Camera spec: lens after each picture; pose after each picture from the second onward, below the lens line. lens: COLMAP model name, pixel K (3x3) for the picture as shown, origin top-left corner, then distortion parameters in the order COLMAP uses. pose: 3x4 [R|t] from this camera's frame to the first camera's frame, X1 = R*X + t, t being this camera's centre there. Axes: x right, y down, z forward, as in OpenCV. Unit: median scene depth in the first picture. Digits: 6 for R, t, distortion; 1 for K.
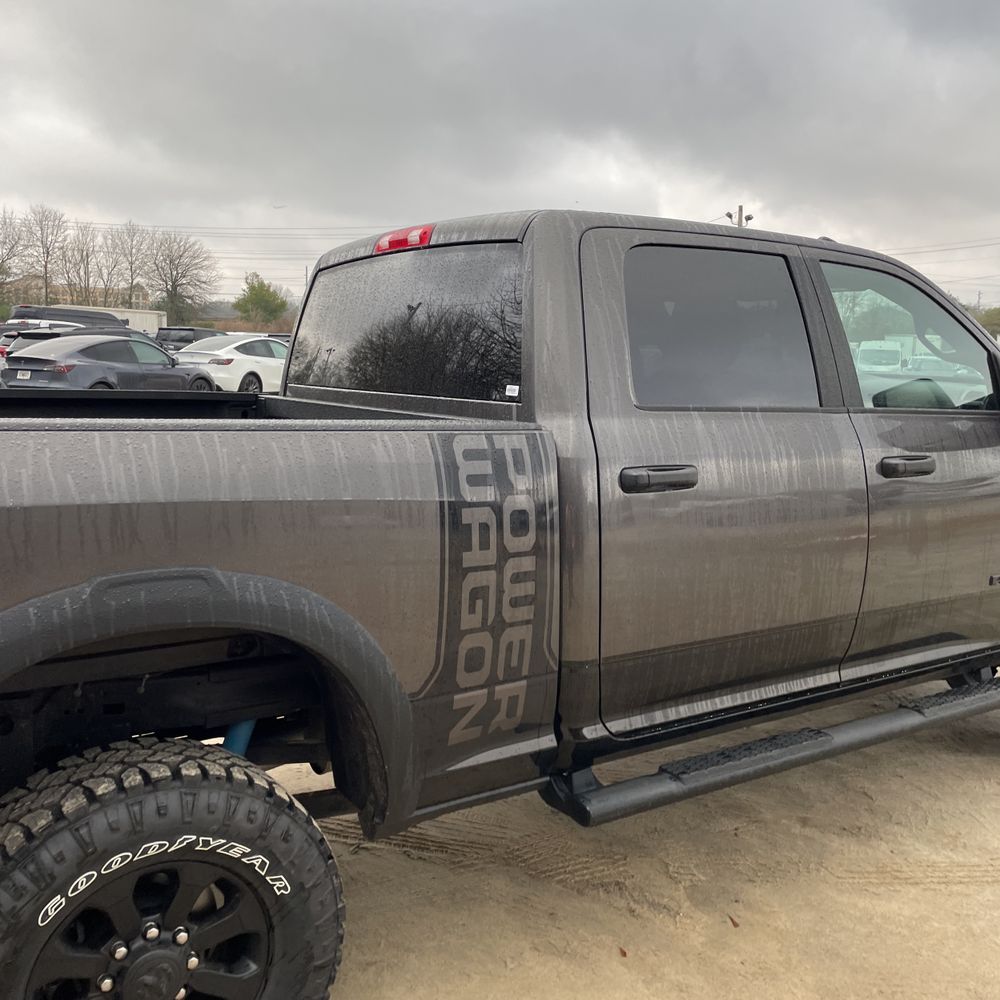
lens RADIAL K [[1018.4, 0, 519.0], [0, 1018.4, 479.6], [0, 0, 1]] dist [0.090754, -0.116667]
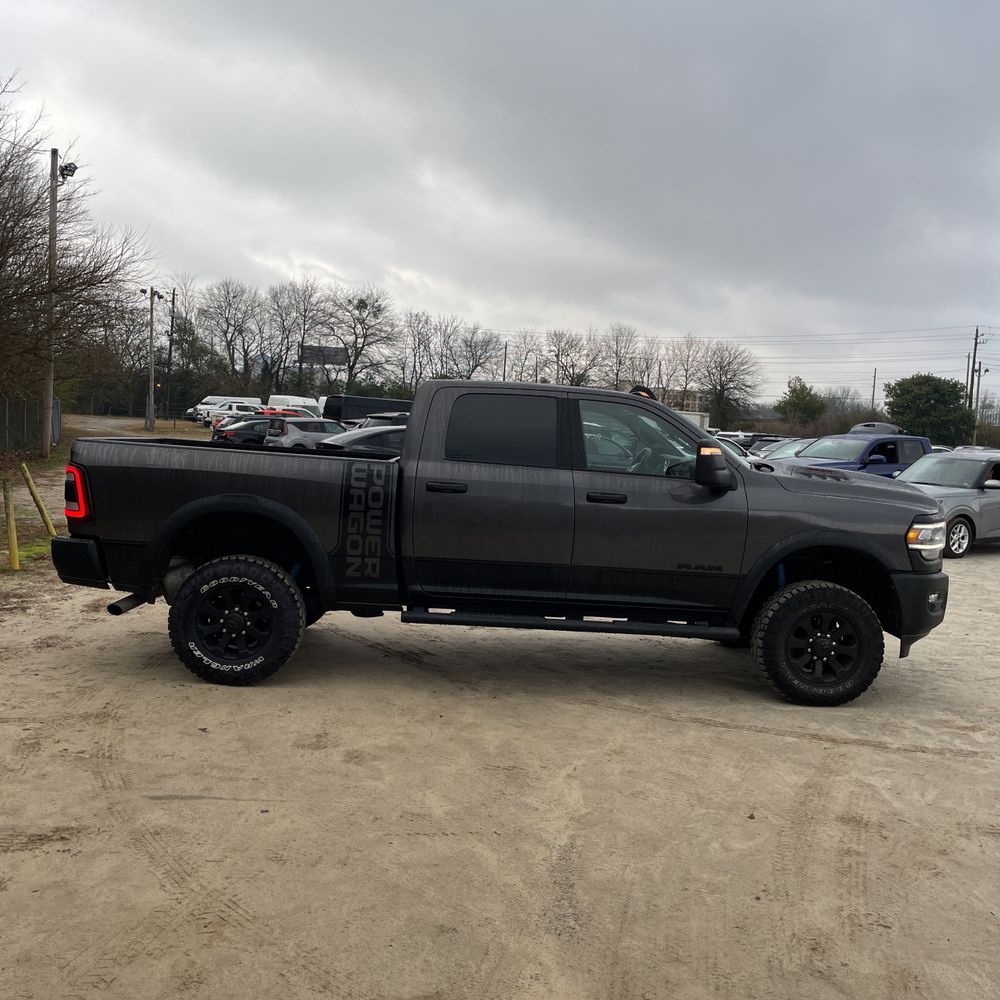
lens RADIAL K [[1083.2, 0, 517.9], [0, 1083.2, 452.6], [0, 0, 1]] dist [0.118762, 0.006153]
pose [[0.842200, 0.032843, -0.538164, 2.075090], [-0.099804, 0.990390, -0.095747, 0.182119], [0.529847, 0.134349, 0.837384, -1.368458]]
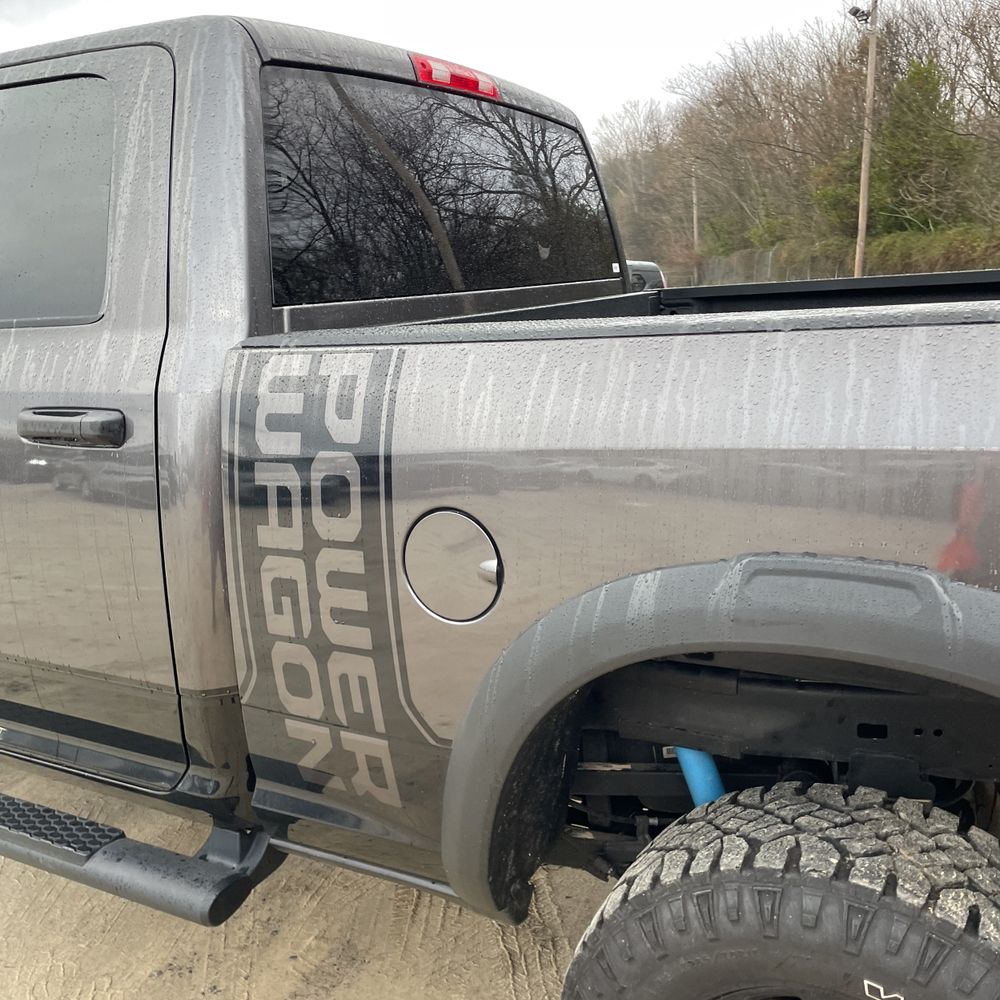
lens RADIAL K [[1018.4, 0, 519.0], [0, 1018.4, 479.6], [0, 0, 1]] dist [0.090754, -0.116667]
pose [[0.403997, 0.123001, -0.906453, 0.695964], [-0.045513, 0.992394, 0.114378, -0.051130], [0.913628, -0.004953, 0.406522, 0.937988]]
